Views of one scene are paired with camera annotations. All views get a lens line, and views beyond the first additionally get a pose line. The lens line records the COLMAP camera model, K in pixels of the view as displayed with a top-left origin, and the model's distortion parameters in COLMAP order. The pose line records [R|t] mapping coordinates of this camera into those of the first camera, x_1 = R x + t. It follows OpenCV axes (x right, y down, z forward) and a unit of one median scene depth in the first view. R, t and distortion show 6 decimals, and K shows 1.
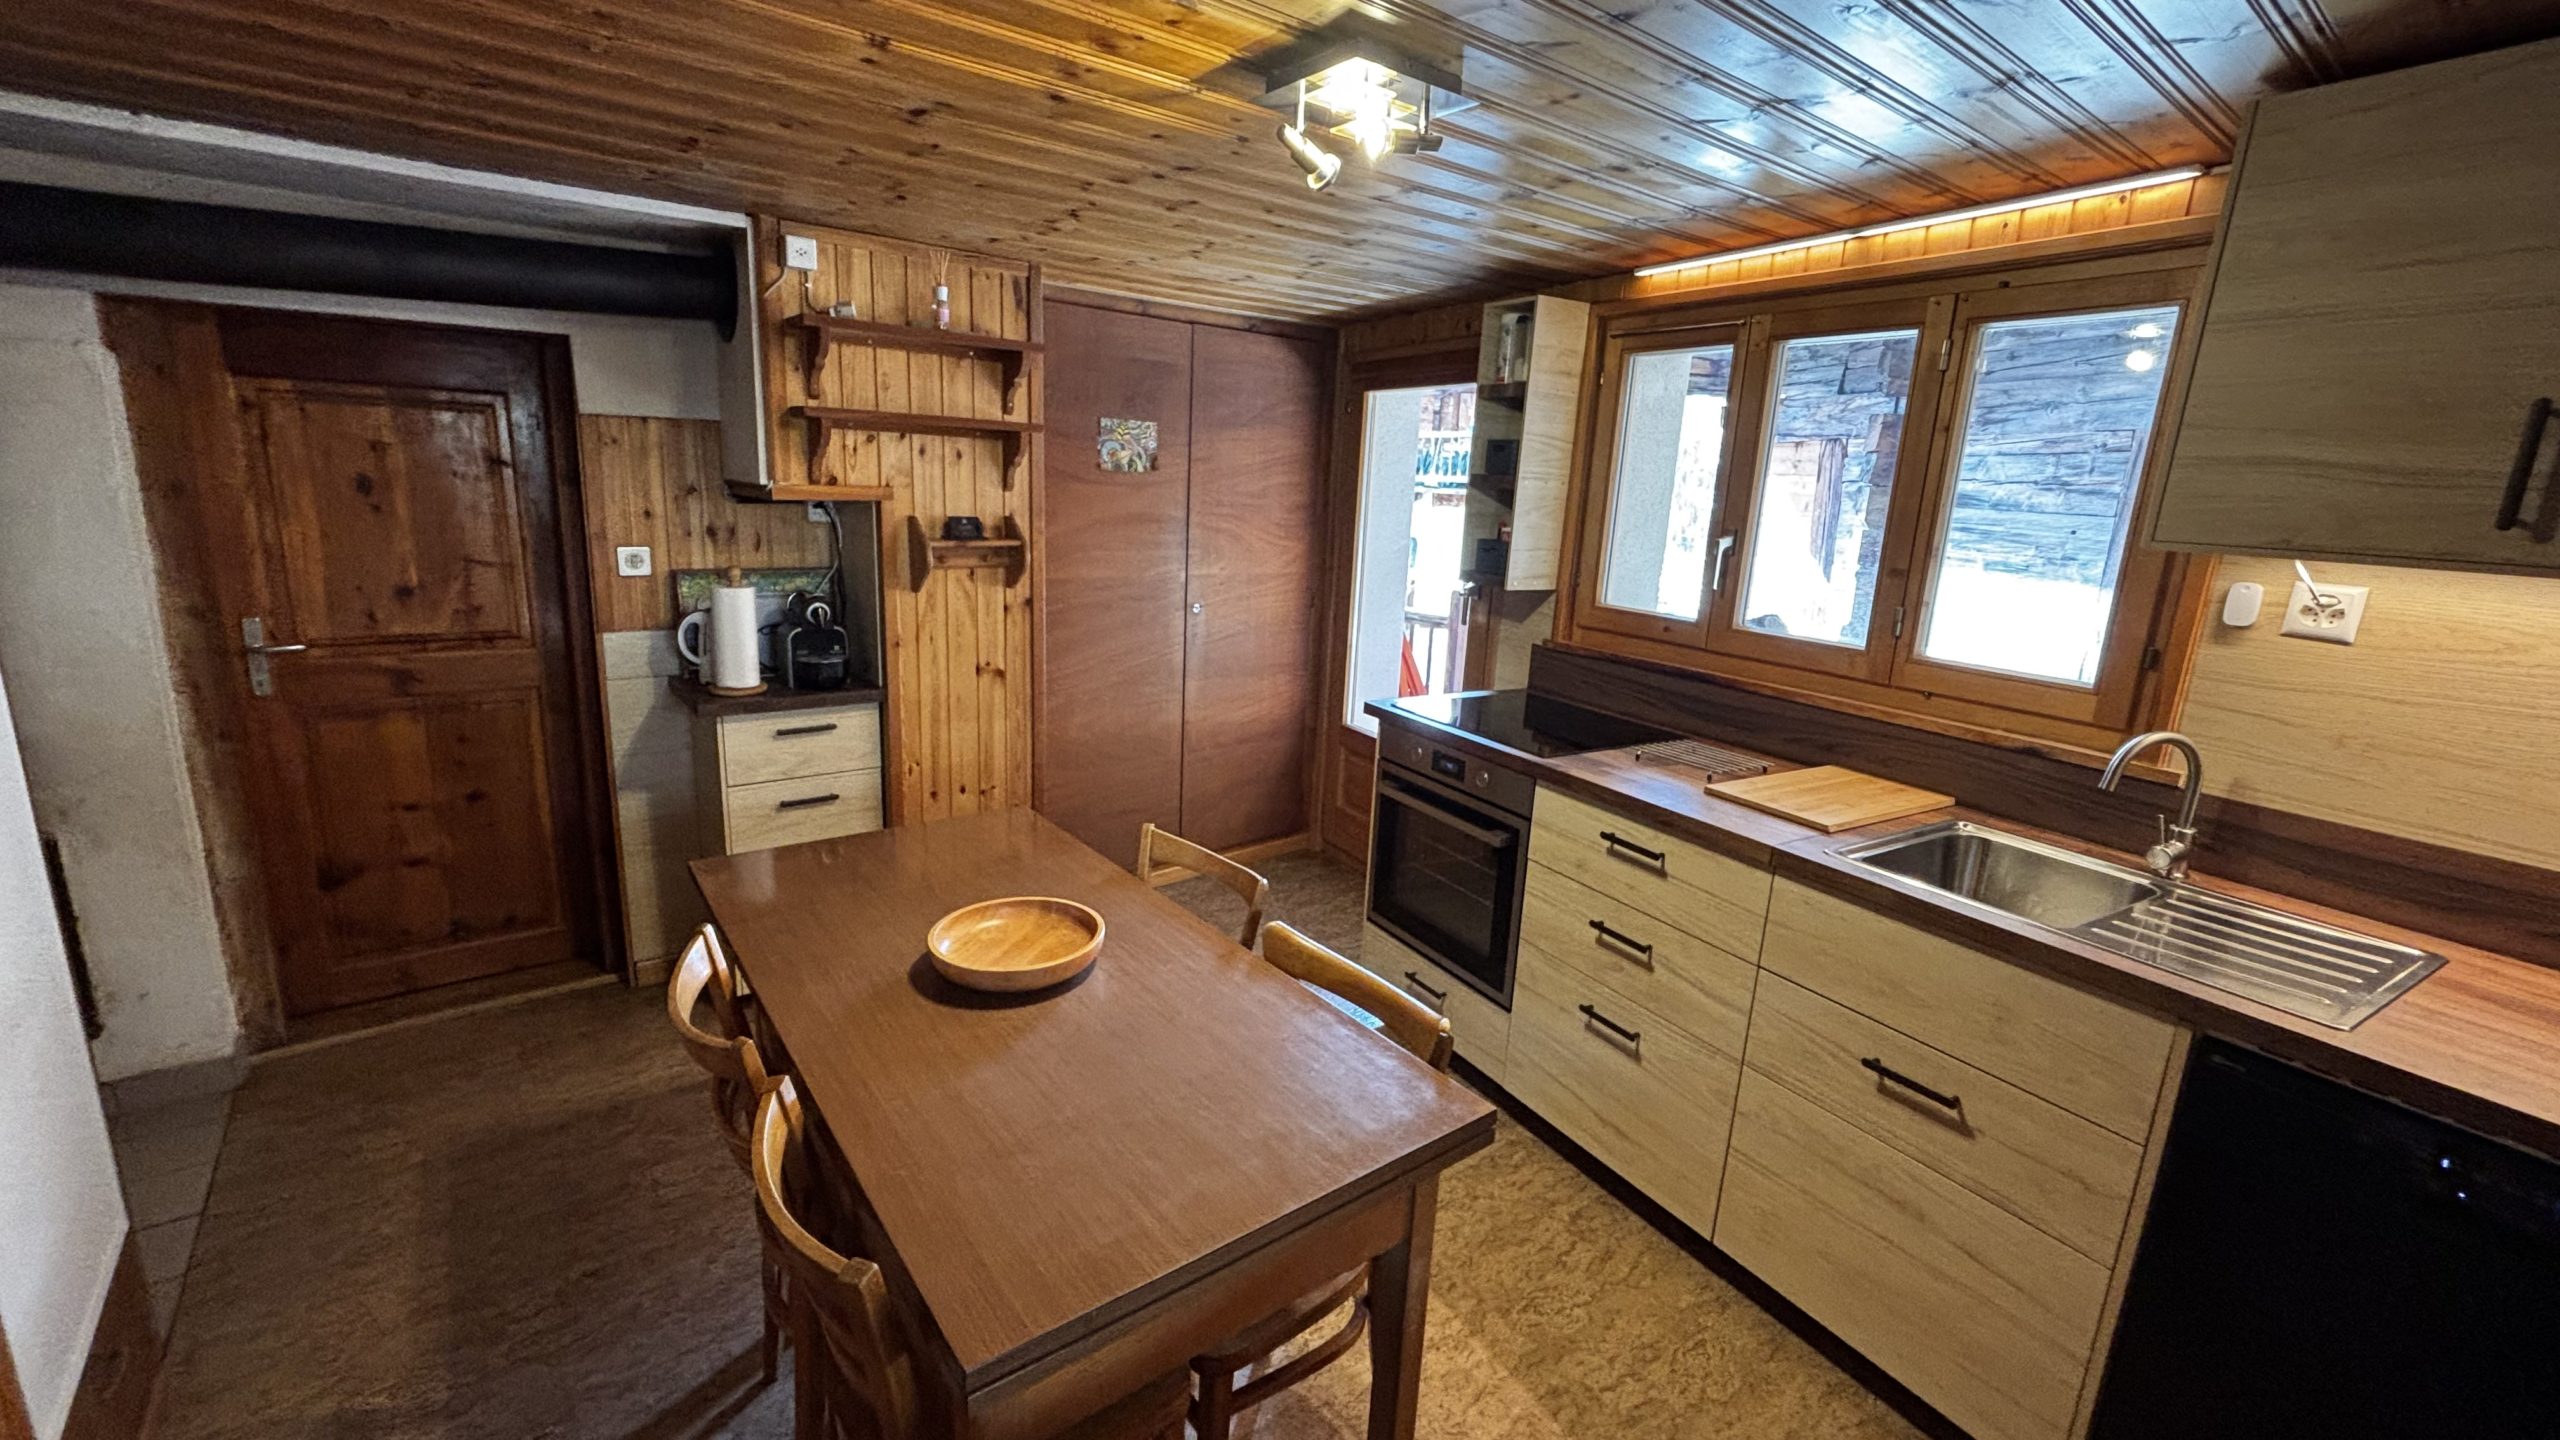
lens RADIAL K [[1041.4, 0, 1280.3], [0, 1041.4, 699.2], [0, 0, 1]] dist [0.000208, 0.000049]
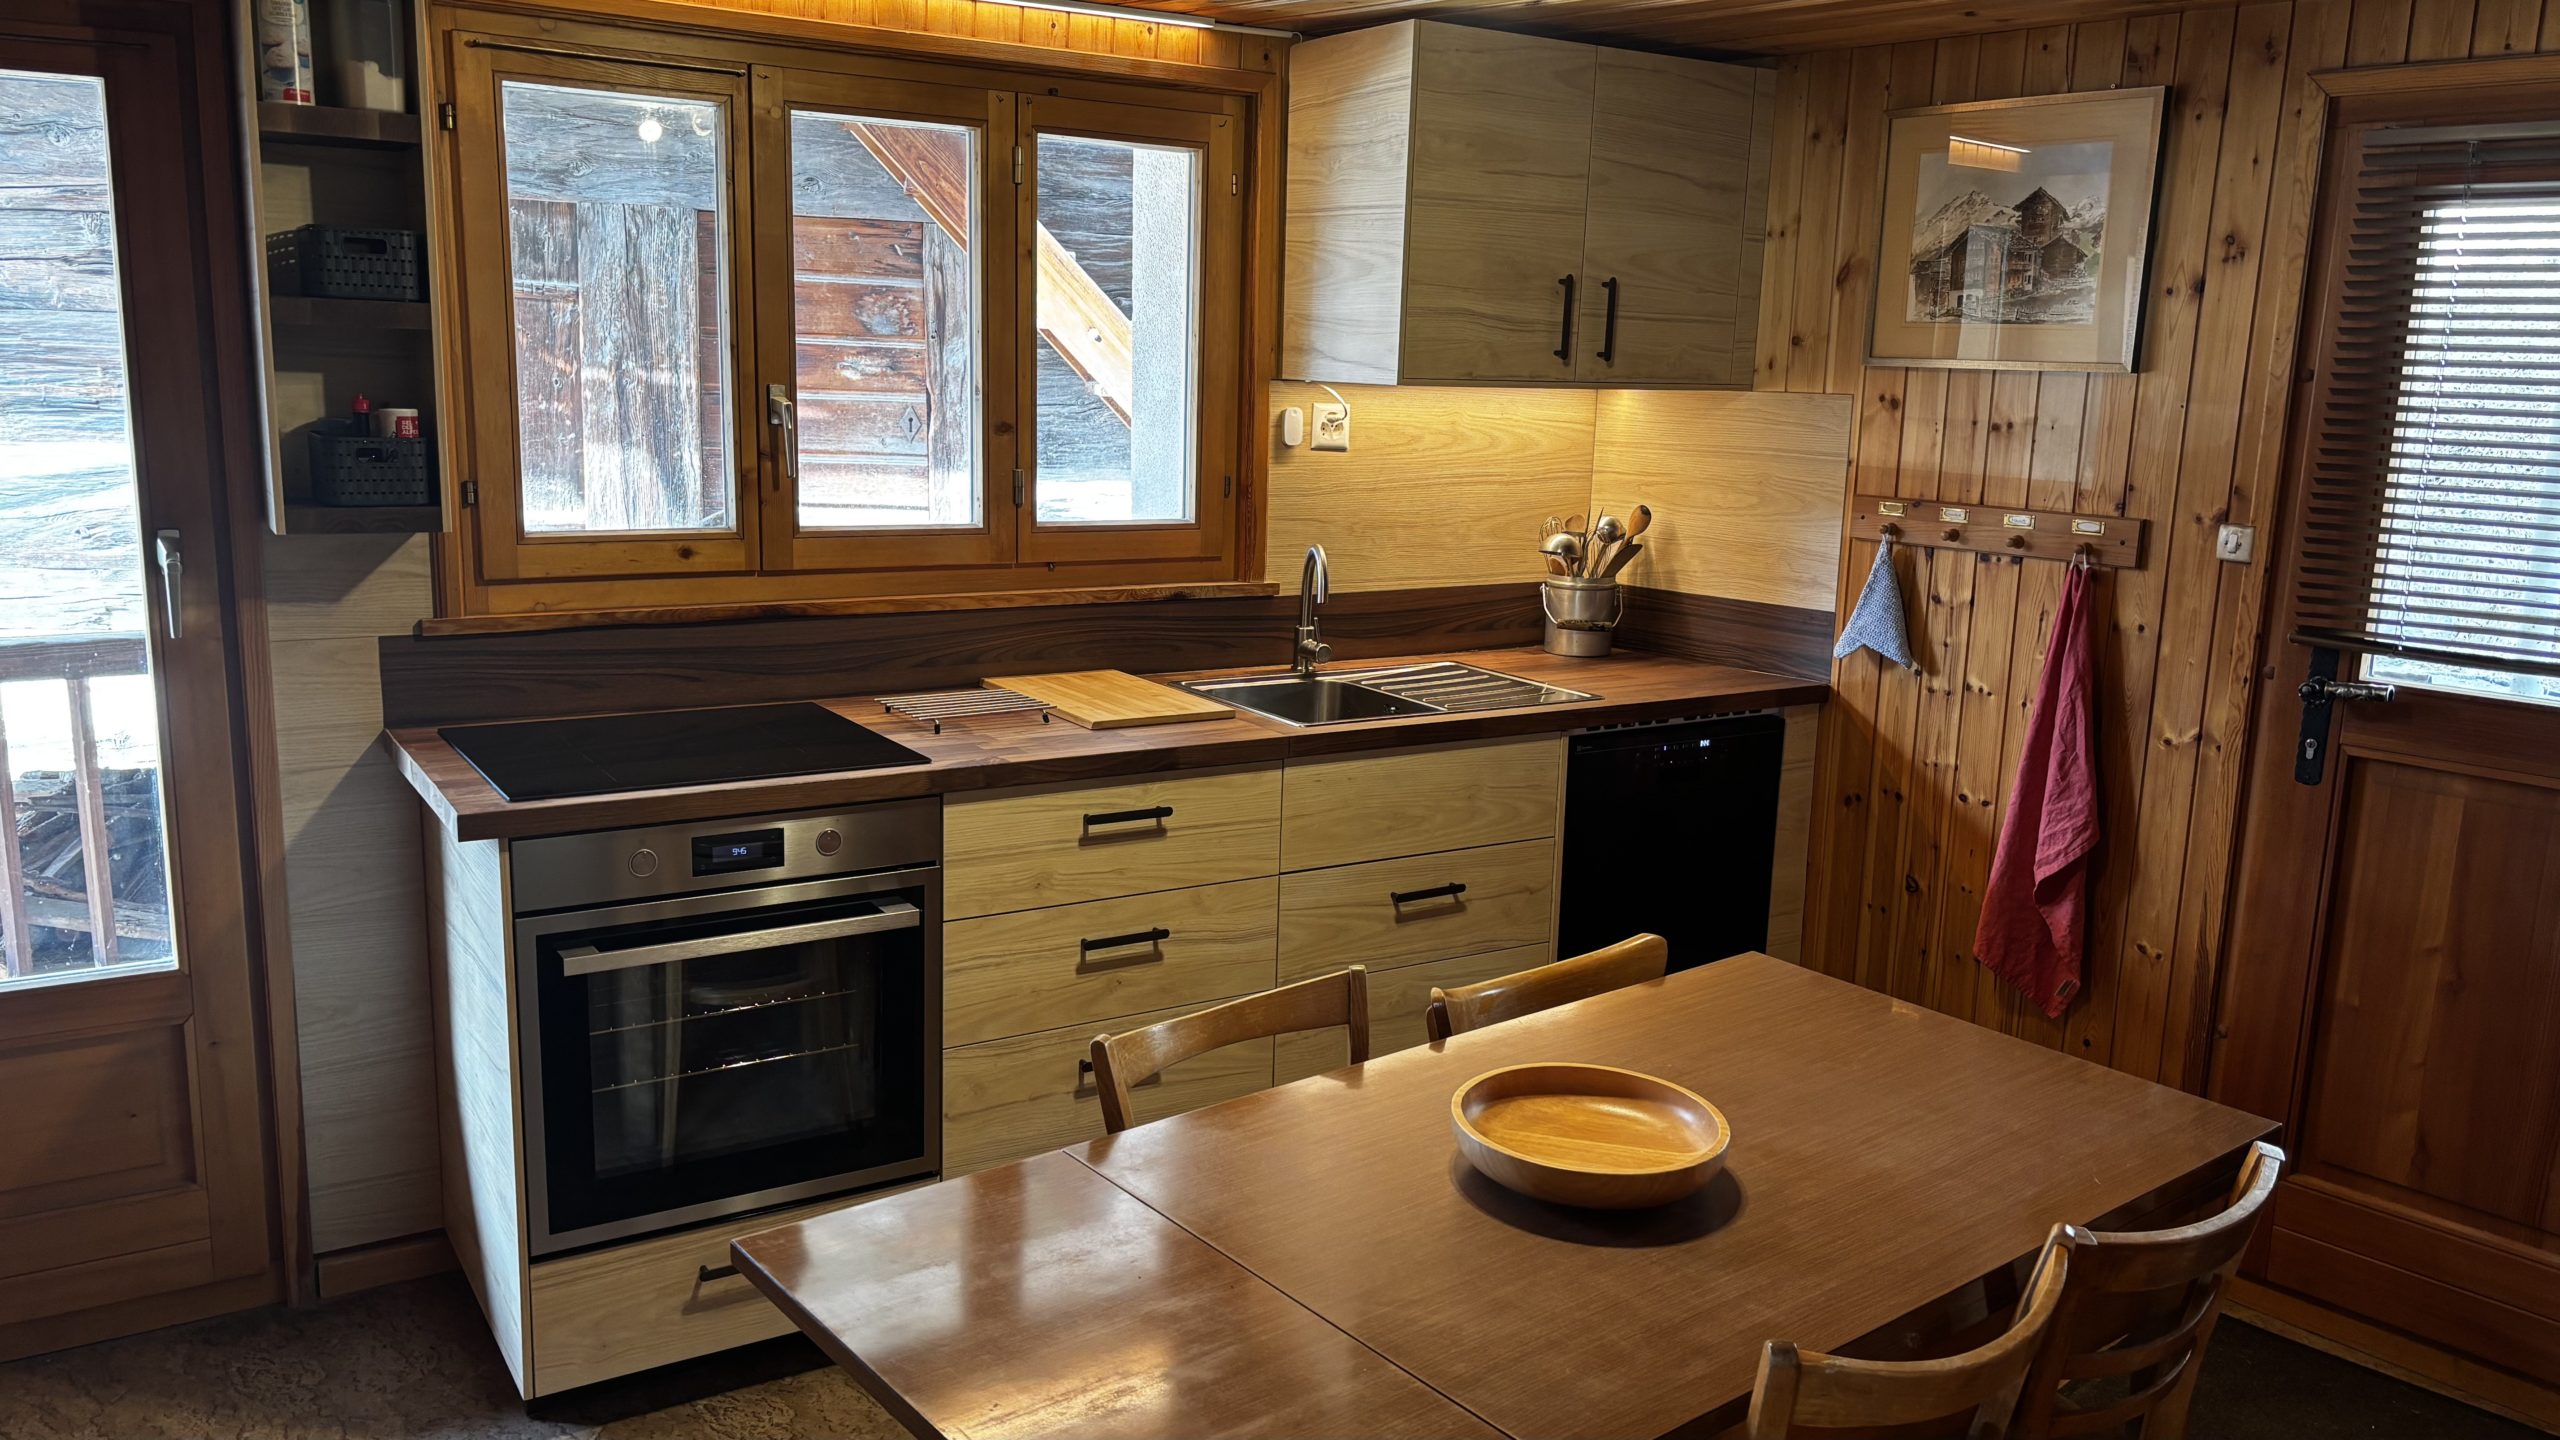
lens RADIAL K [[1923.7, 0, 1281.6], [0, 1923.7, 735.1], [0, 0, 1]] dist [0.039992, -0.037277]
pose [[-0.024710, -0.243178, 0.969667, -1.001990], [0.177739, 0.953441, 0.243638, -0.234517], [-0.983767, 0.178368, 0.019663, 0.844713]]
